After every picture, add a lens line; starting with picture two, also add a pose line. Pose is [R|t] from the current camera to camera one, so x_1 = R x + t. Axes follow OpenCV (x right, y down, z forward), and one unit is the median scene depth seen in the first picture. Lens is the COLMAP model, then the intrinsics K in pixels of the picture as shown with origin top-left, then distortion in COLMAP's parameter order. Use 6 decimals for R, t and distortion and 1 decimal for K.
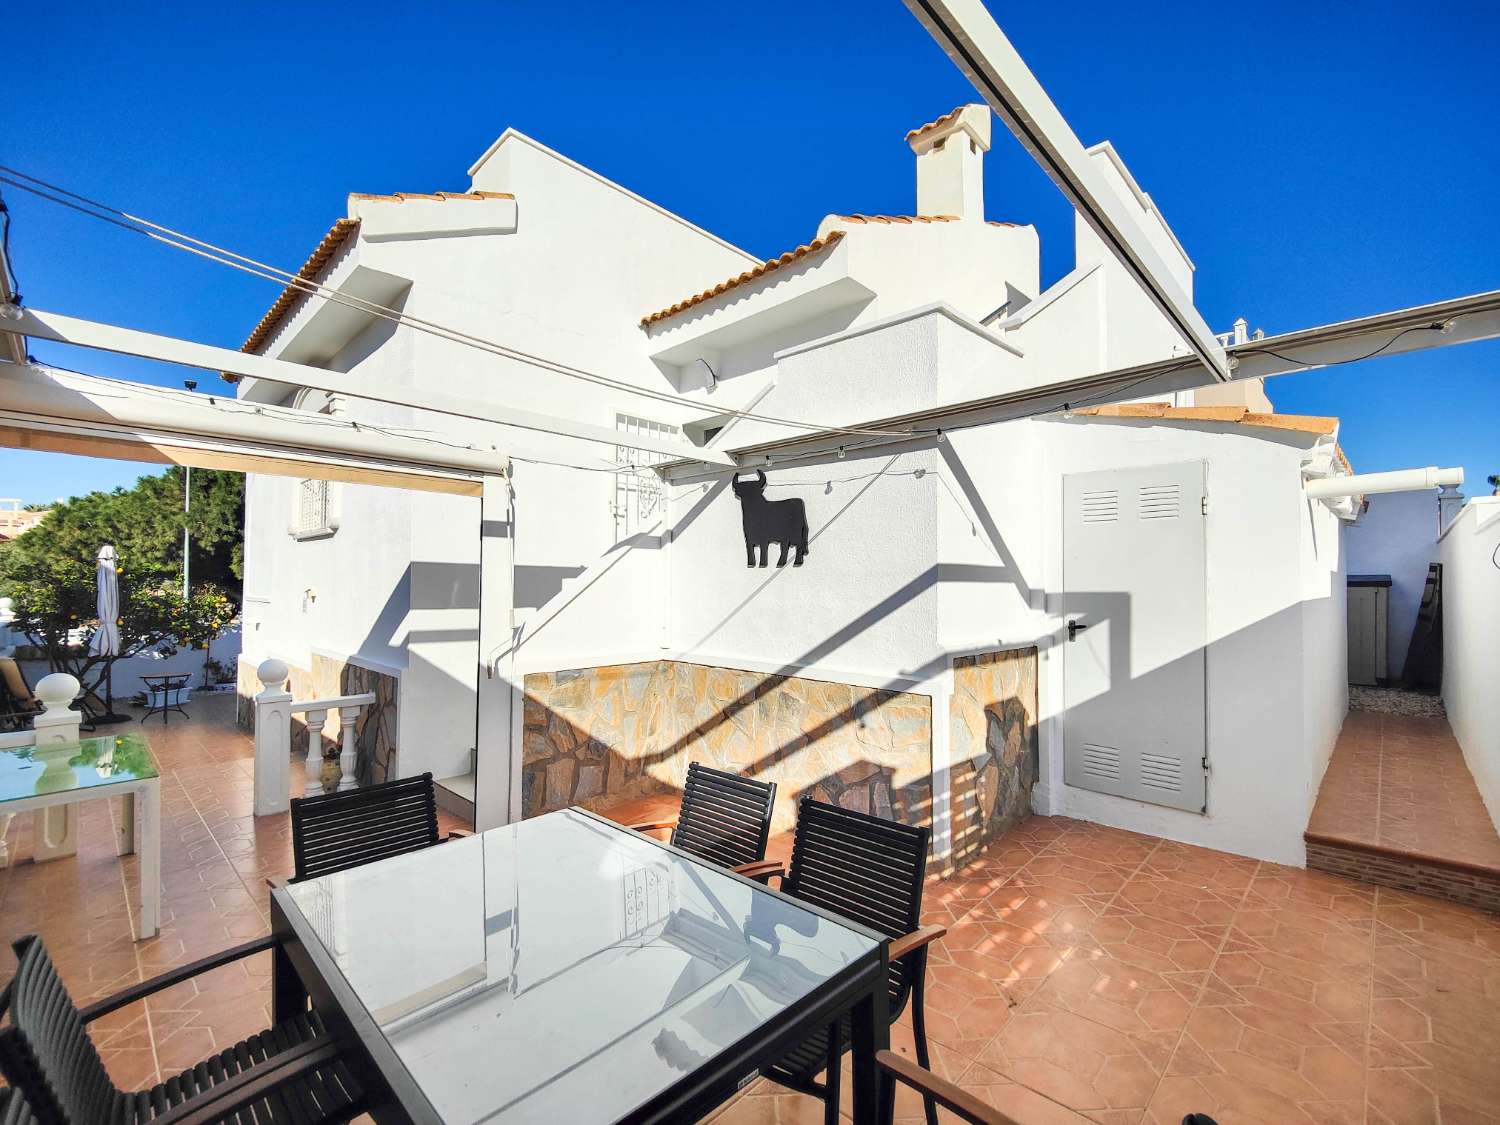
lens RADIAL K [[646.2, 0, 751.9], [0, 646.2, 568.2], [0, 0, 1]] dist [0.023475, -0.019389]
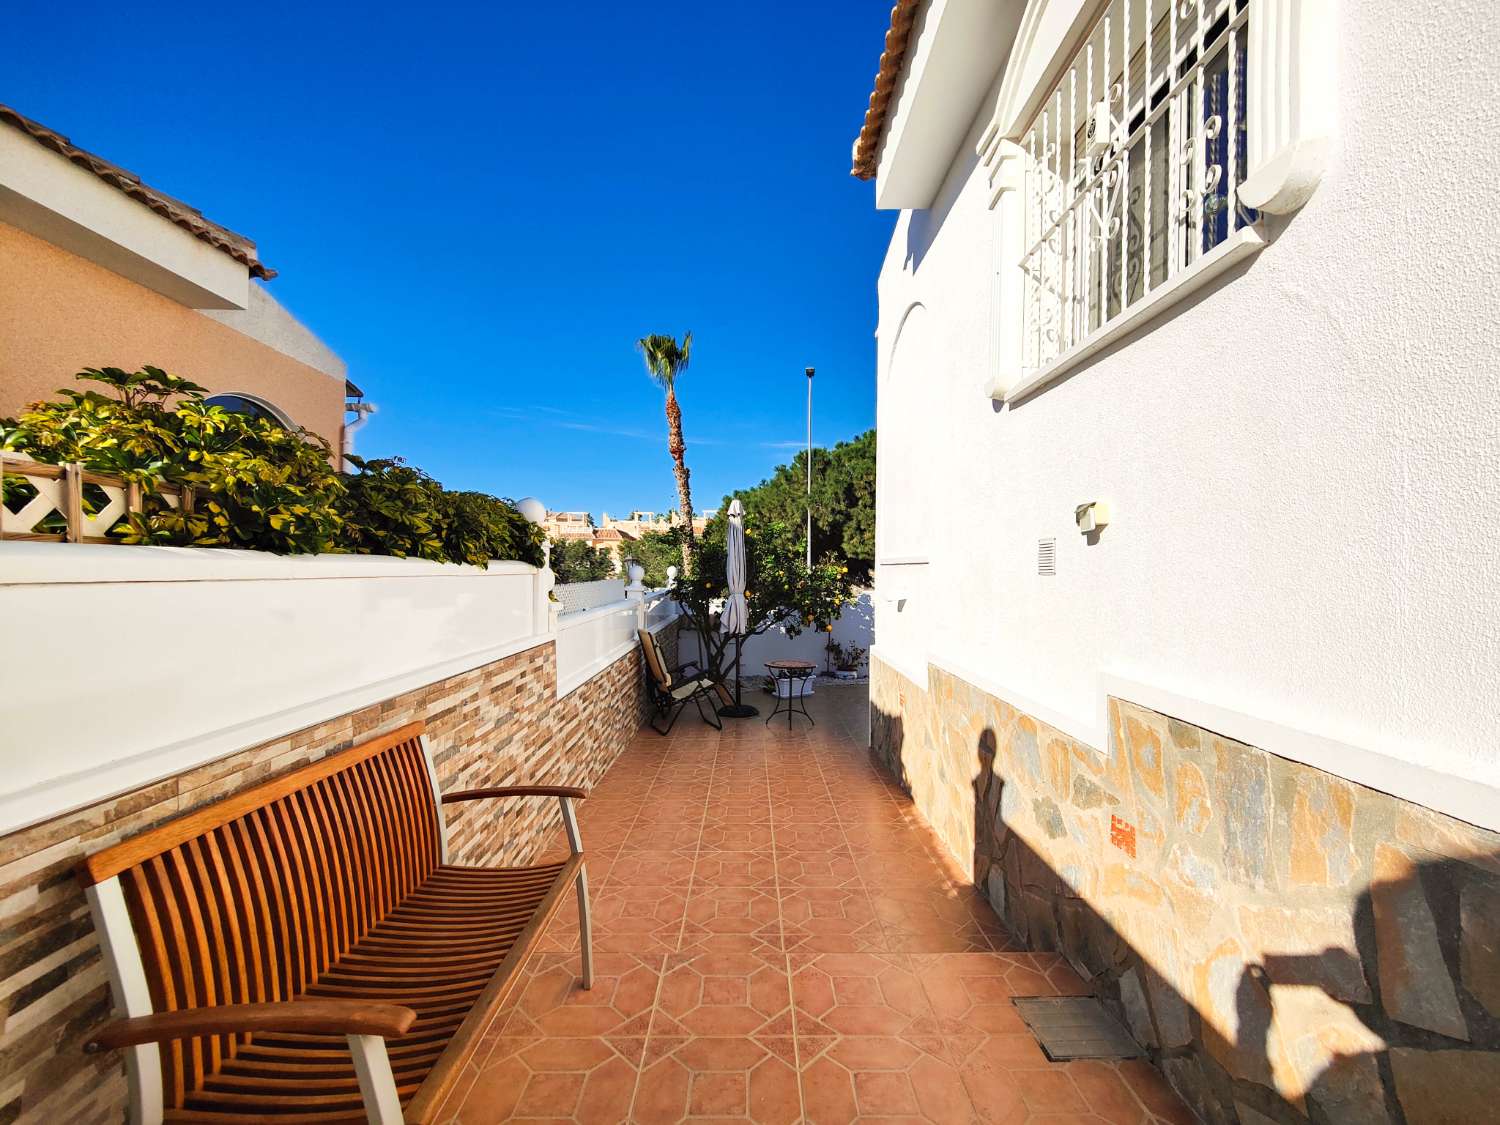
lens RADIAL K [[646.2, 0, 751.9], [0, 646.2, 568.2], [0, 0, 1]] dist [0.023475, -0.019389]
pose [[0.693773, 0.000806, -0.720194, -0.309836], [0.012539, 0.999834, 0.013198, 0.033364], [0.720085, -0.018187, 0.693648, 0.355855]]
